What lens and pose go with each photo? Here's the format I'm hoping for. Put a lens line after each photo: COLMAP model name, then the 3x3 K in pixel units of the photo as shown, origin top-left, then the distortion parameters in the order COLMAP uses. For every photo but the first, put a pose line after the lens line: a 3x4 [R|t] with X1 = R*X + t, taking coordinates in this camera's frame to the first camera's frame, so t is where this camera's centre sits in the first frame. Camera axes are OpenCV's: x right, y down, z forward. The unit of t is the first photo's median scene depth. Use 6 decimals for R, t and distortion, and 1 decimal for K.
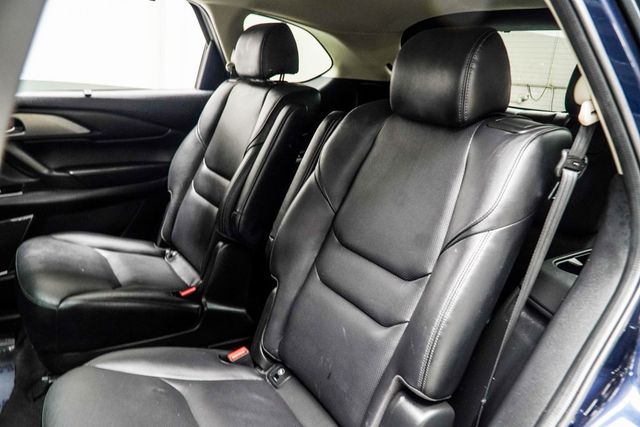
lens RADIAL K [[501.0, 0, 321.8], [0, 501.0, 214.4], [0, 0, 1]] dist [-0.025590, -0.016732]
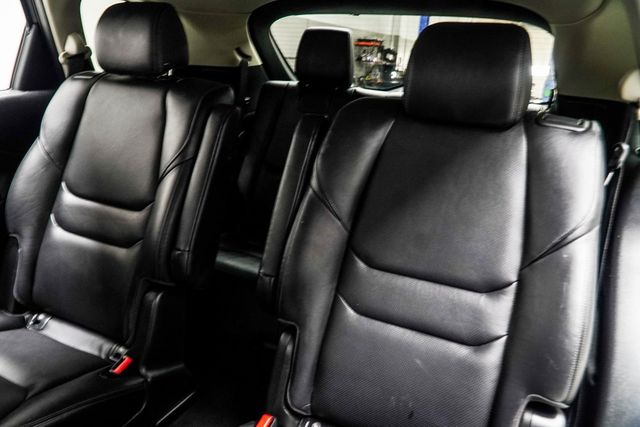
lens RADIAL K [[501.0, 0, 320.3], [0, 501.0, 213.9], [0, 0, 1]] dist [-0.025590, -0.016732]
pose [[0.856424, -0.175982, 0.485354, -0.285238], [0.150638, 0.984381, 0.091114, -0.080718], [-0.493807, -0.004919, 0.869557, 0.171857]]
